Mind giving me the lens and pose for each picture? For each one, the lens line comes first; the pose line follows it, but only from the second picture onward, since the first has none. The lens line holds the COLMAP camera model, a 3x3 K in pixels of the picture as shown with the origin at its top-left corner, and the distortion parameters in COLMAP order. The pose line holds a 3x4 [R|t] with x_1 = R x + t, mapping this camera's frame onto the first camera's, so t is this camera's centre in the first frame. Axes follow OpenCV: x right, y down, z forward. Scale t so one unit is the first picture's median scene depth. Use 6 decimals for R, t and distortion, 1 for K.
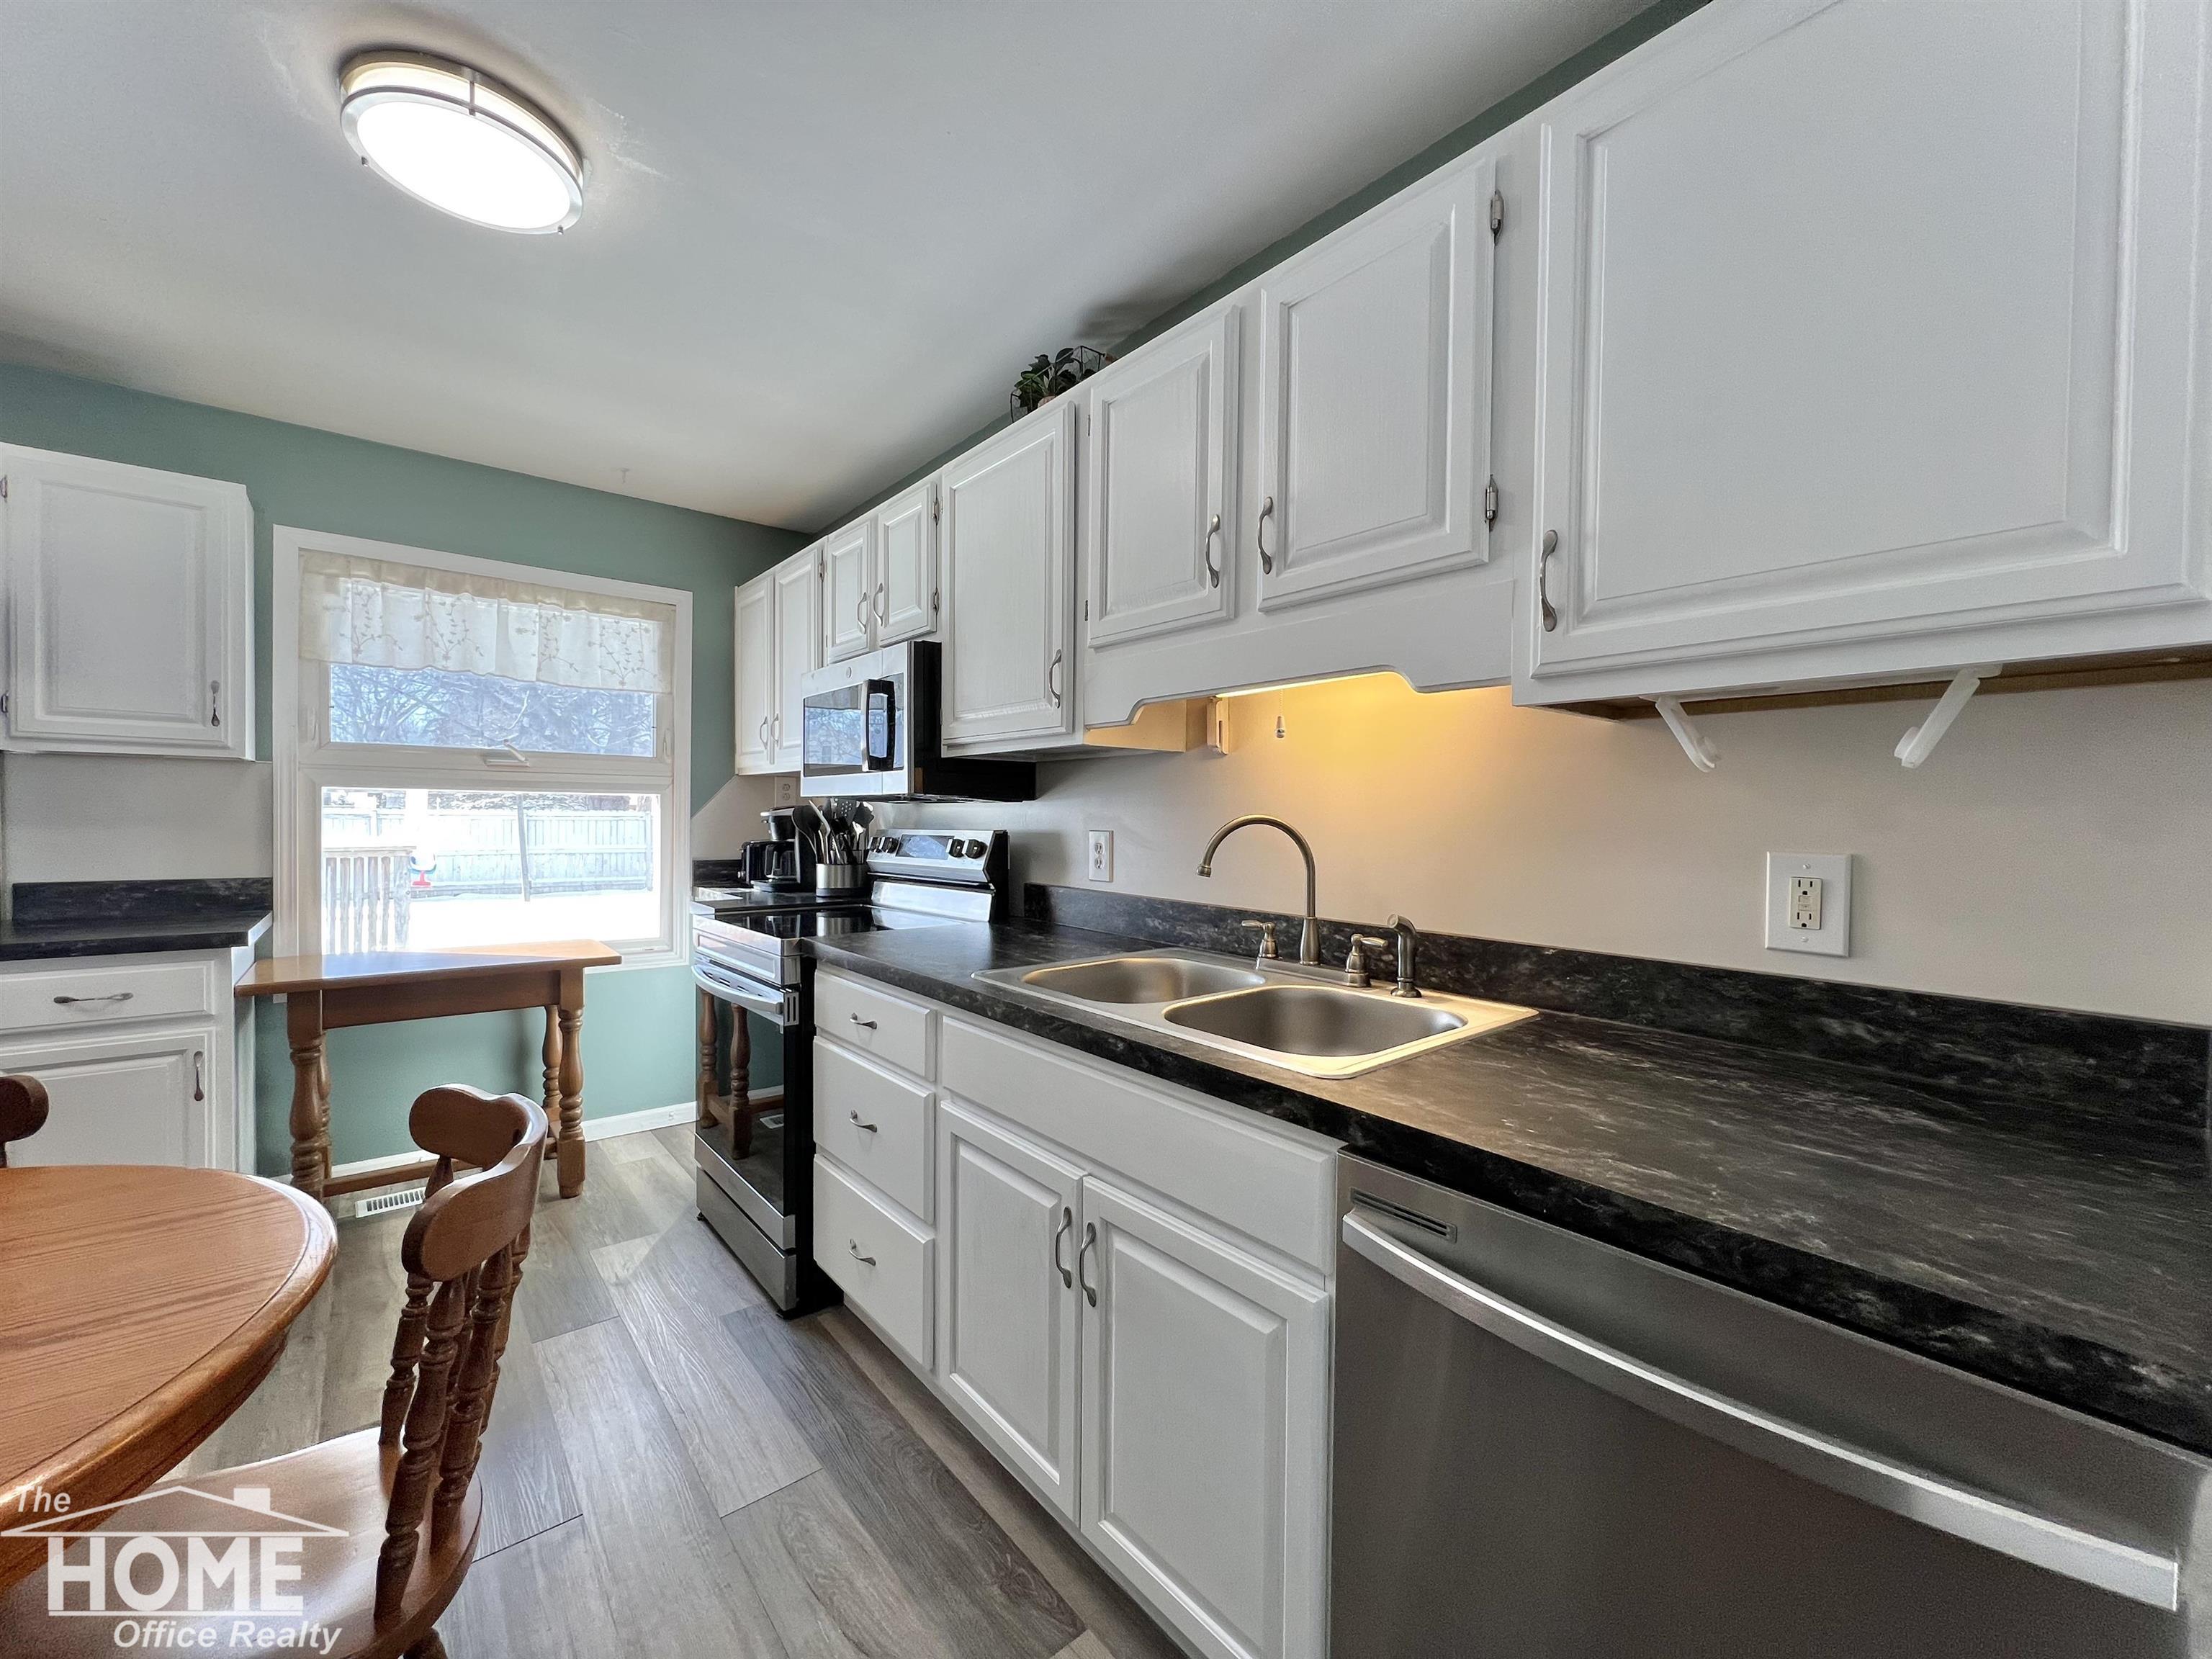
lens RADIAL K [[885.1, 0, 1109.9], [0, 885.1, 832.8], [0, 0, 1]] dist [-0.001749, 0.000373]
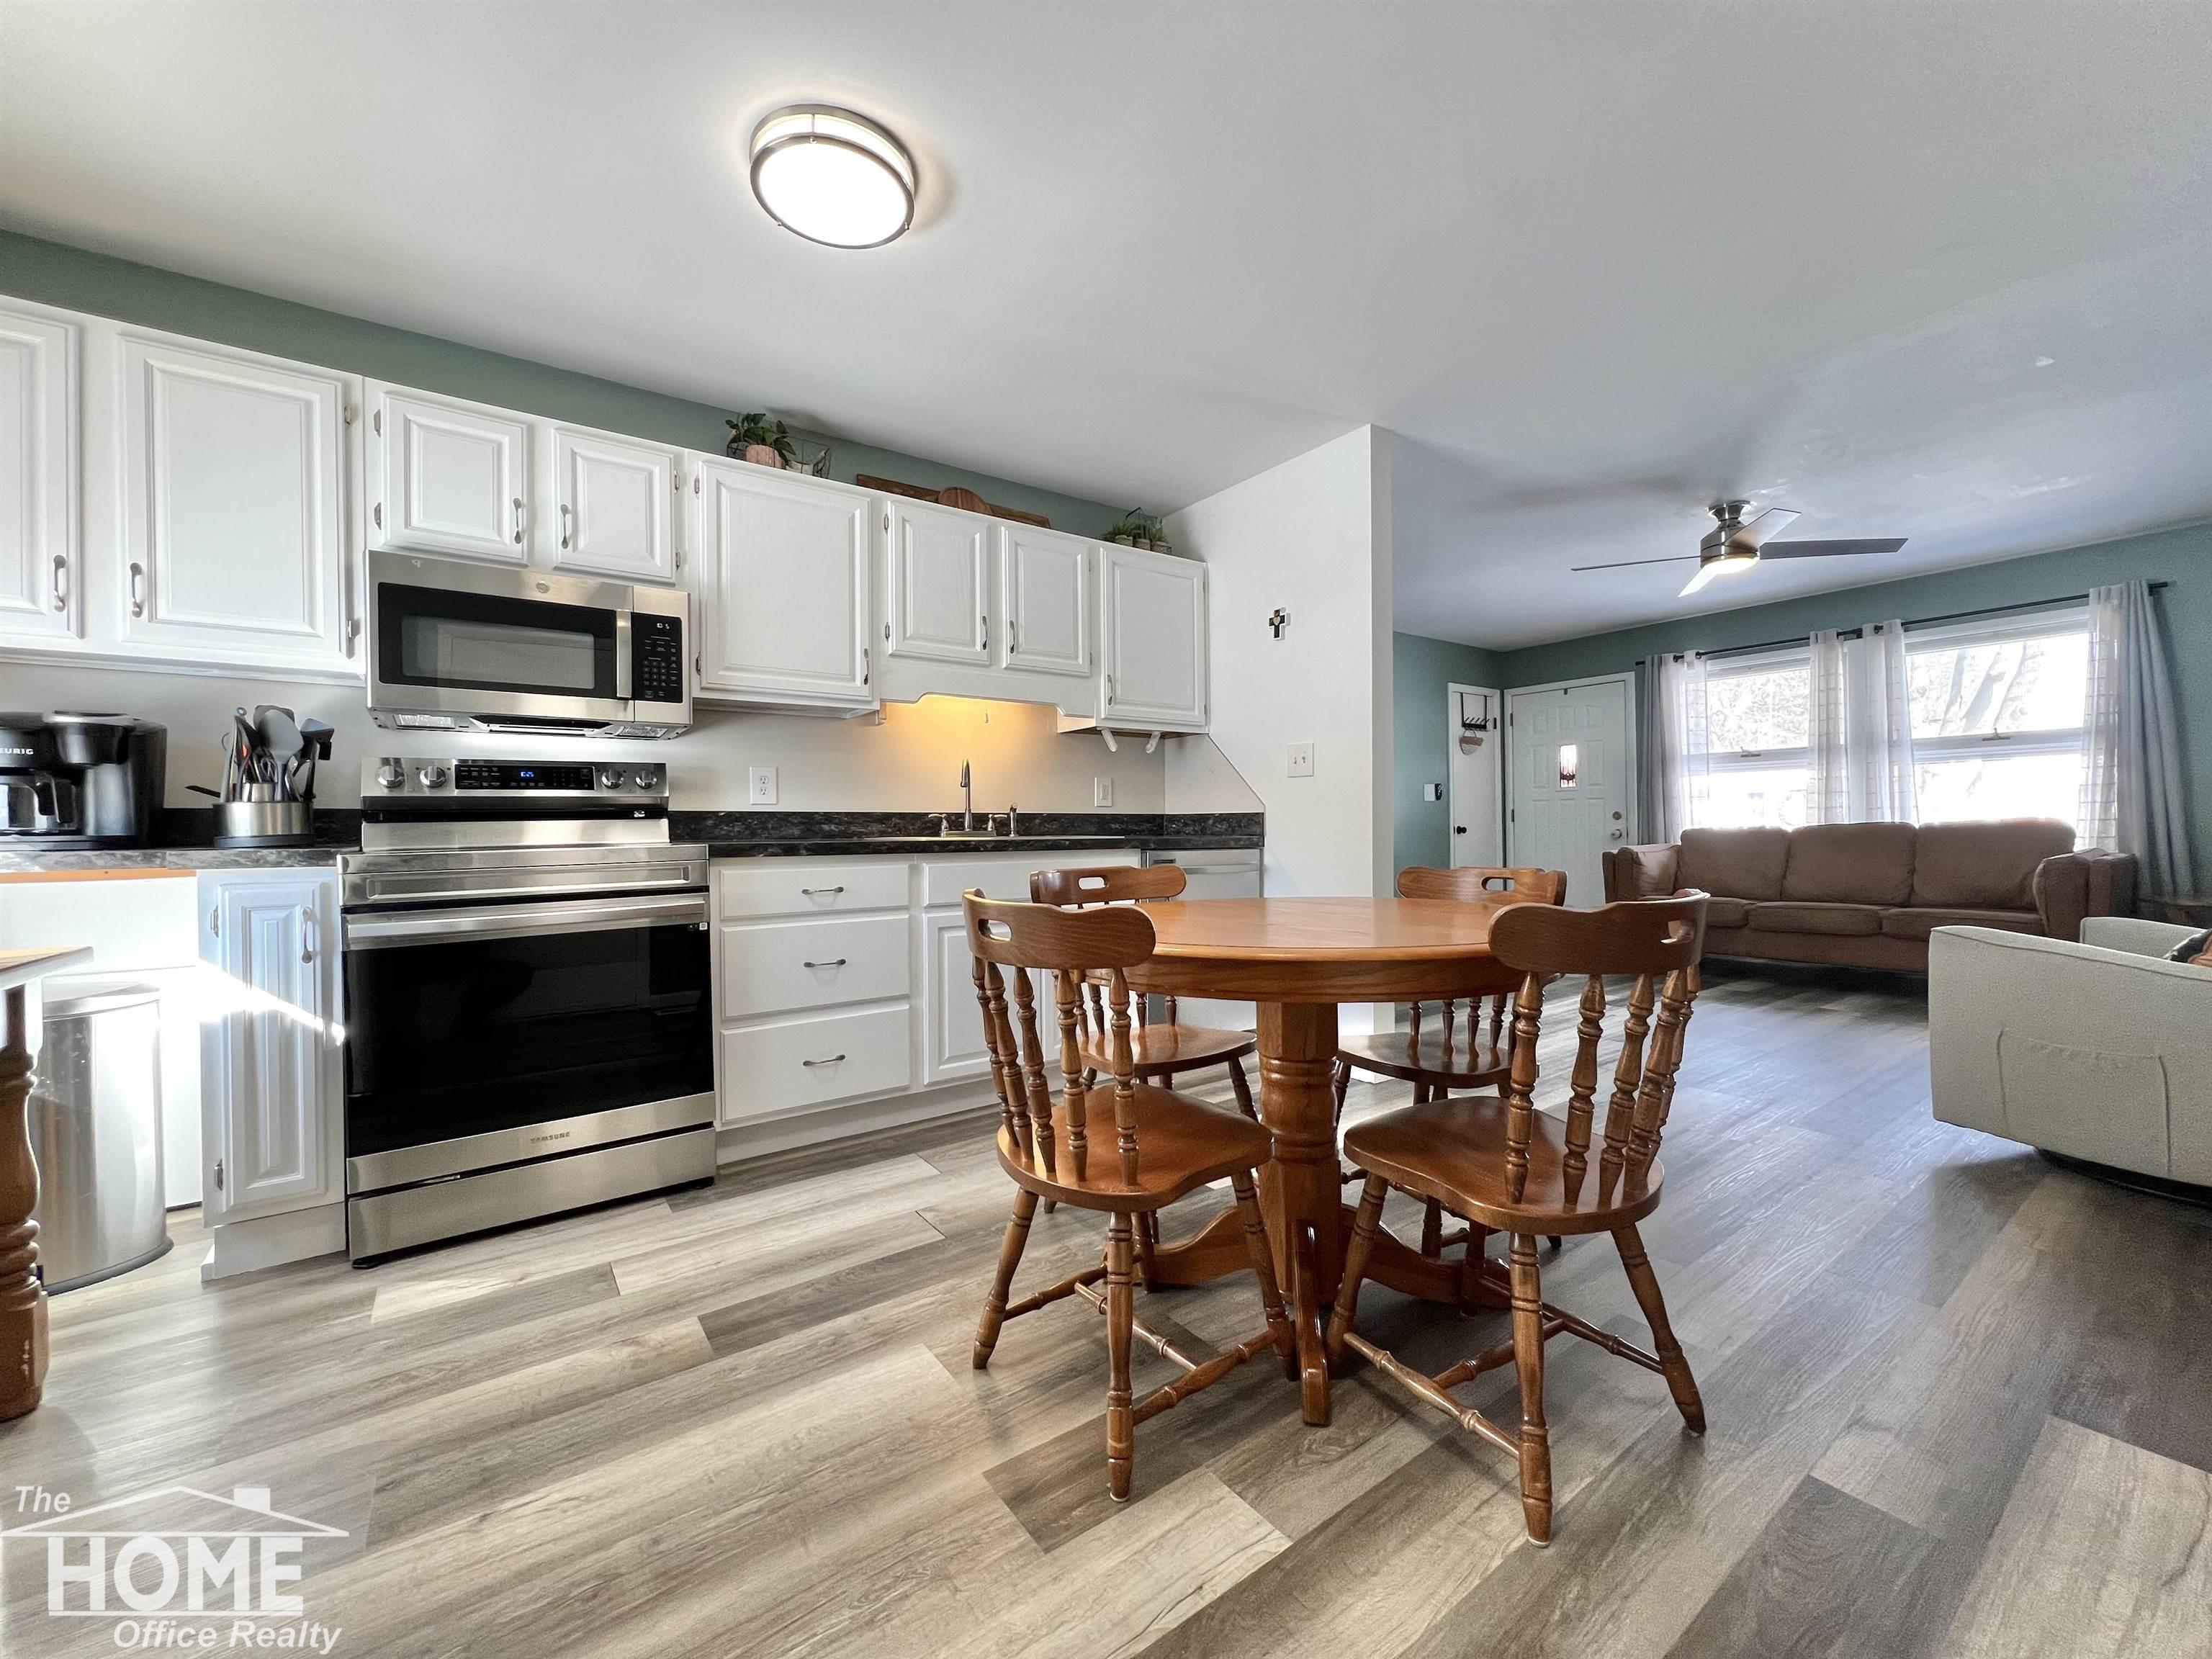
lens RADIAL K [[881.6, 0, 1108.8], [0, 881.6, 832.3], [0, 0, 1]] dist [0.000028, -0.000216]
pose [[0.066330, -0.015652, 0.997675, -1.216366], [0.030459, 0.999443, 0.013655, 0.087655], [-0.997333, 0.029483, 0.066770, 0.347467]]
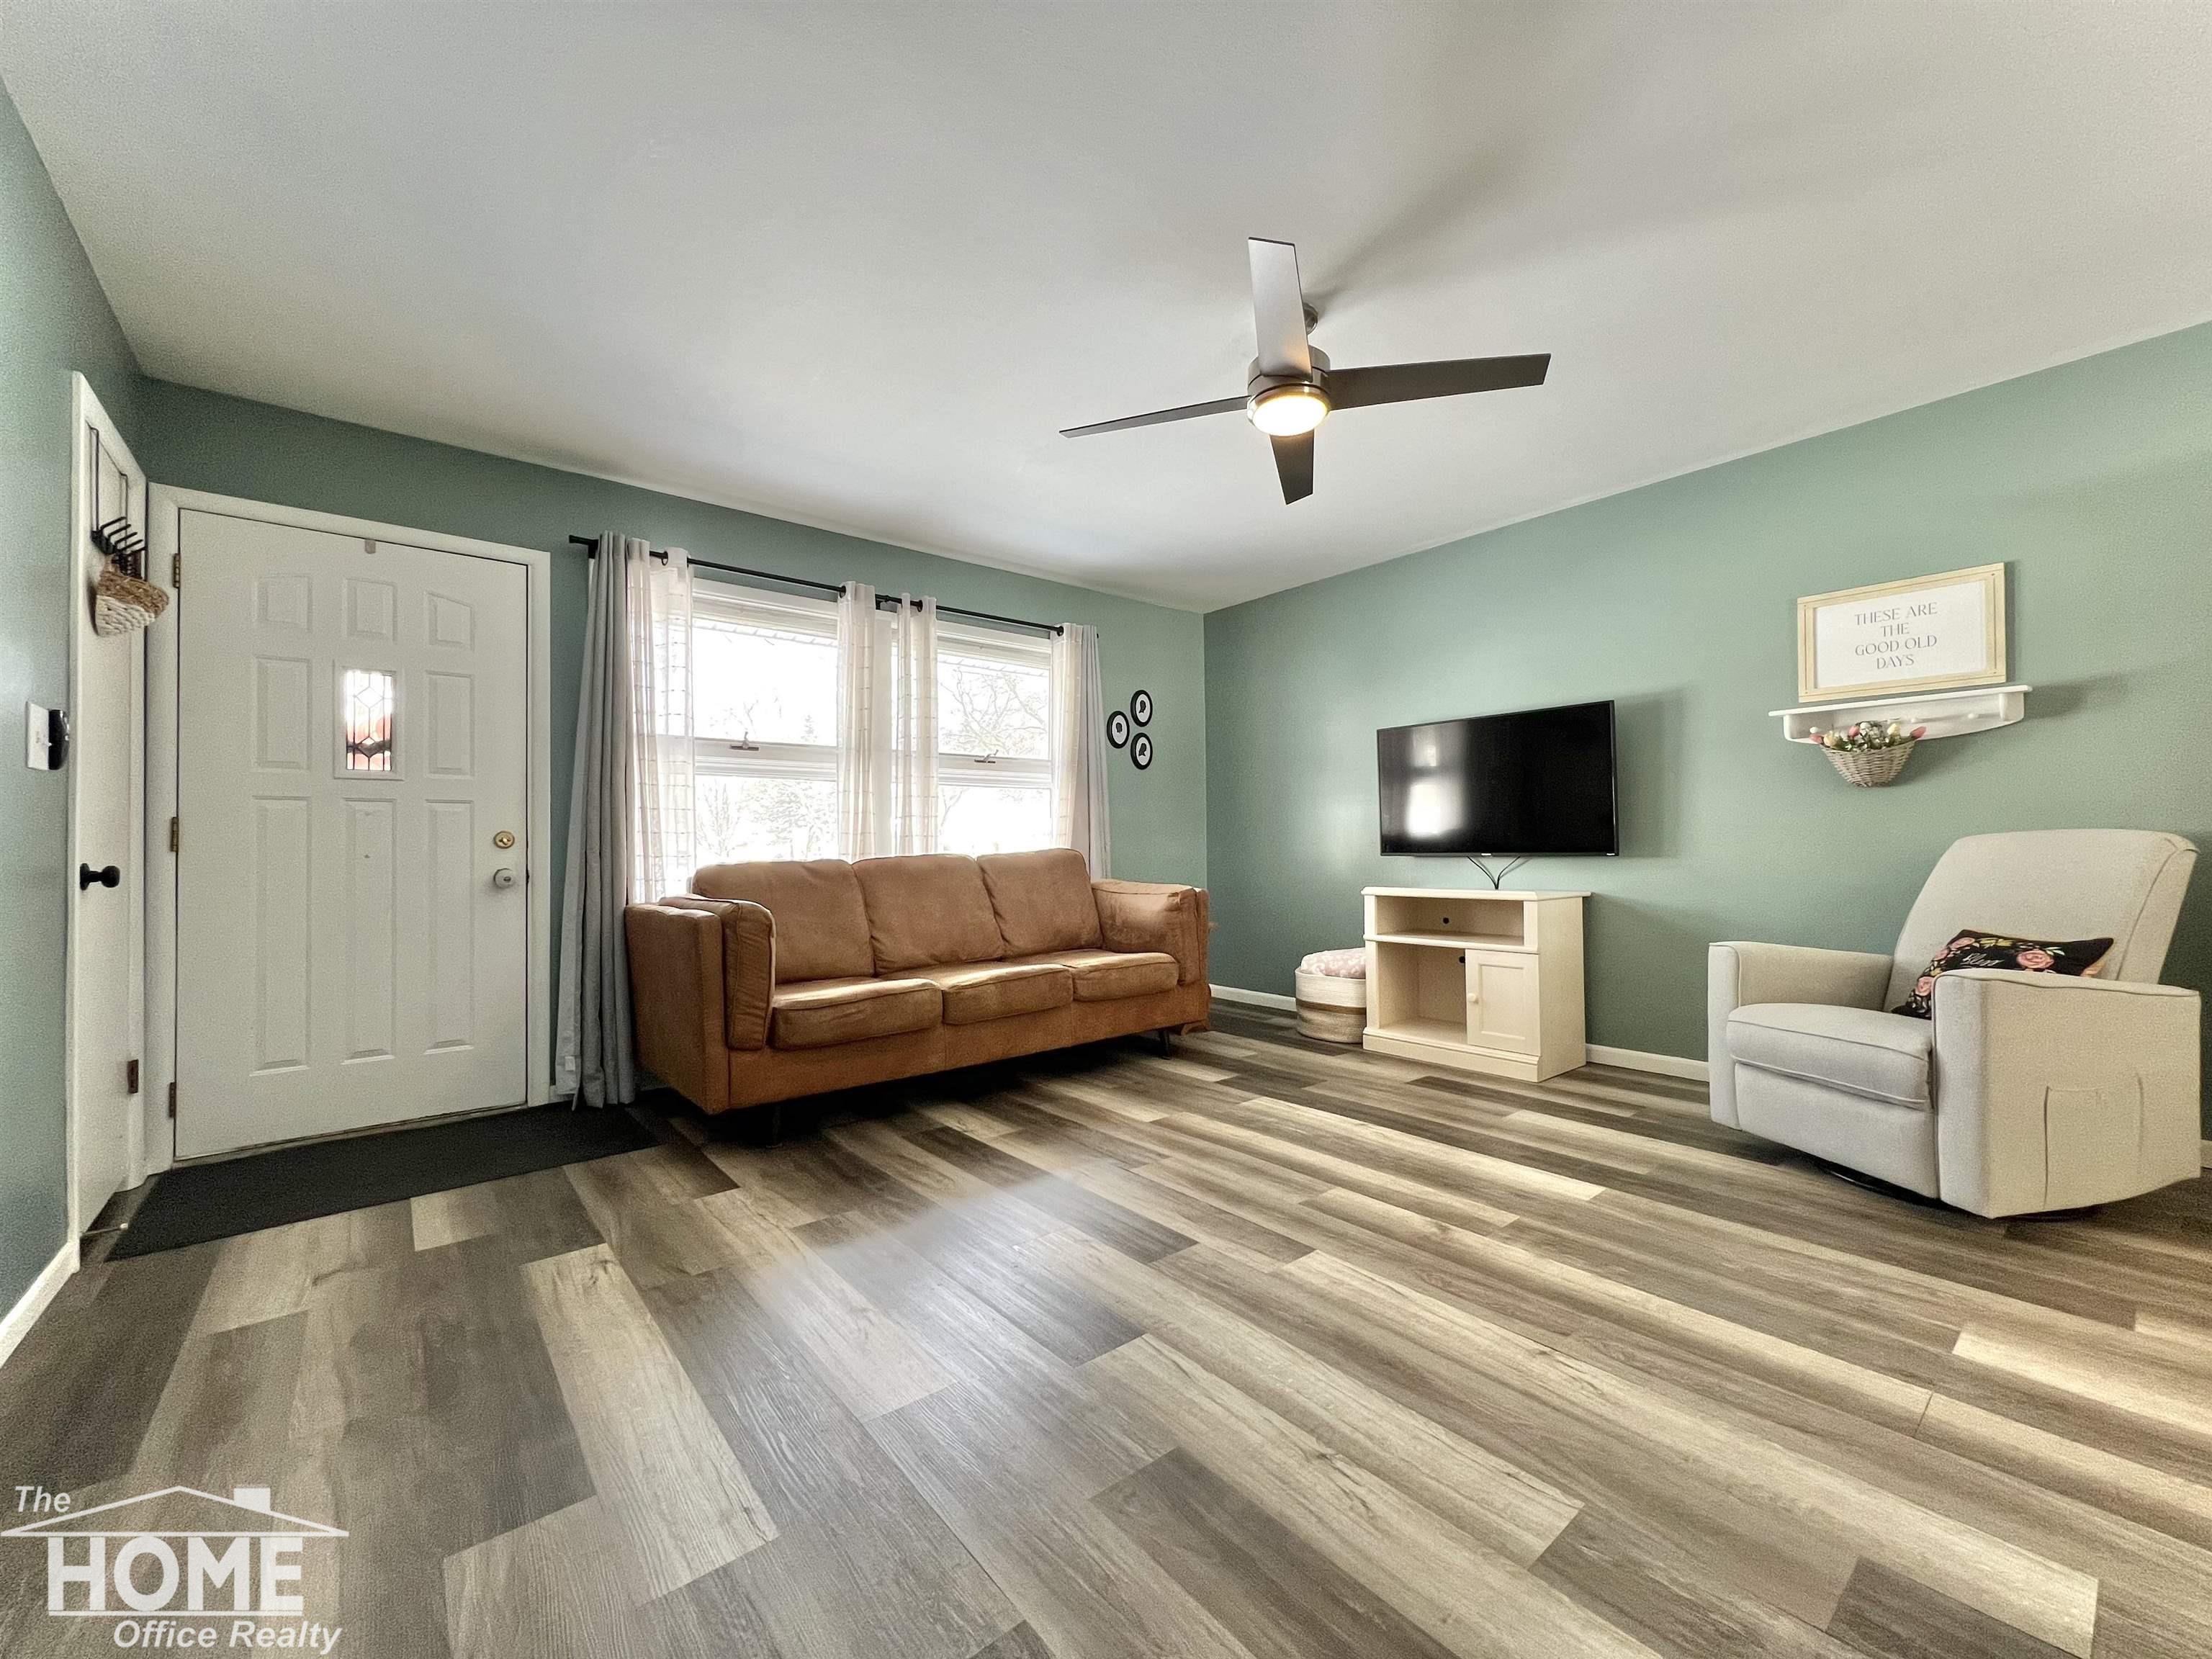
lens RADIAL K [[881.6, 0, 1108.8], [0, 881.6, 832.3], [0, 0, 1]] dist [0.000028, -0.000216]
pose [[-0.999997, 0.001248, 0.002218, 0.701608], [0.001249, 0.999999, 0.000637, 0.108533], [-0.002217, 0.000640, -0.999997, 0.266483]]
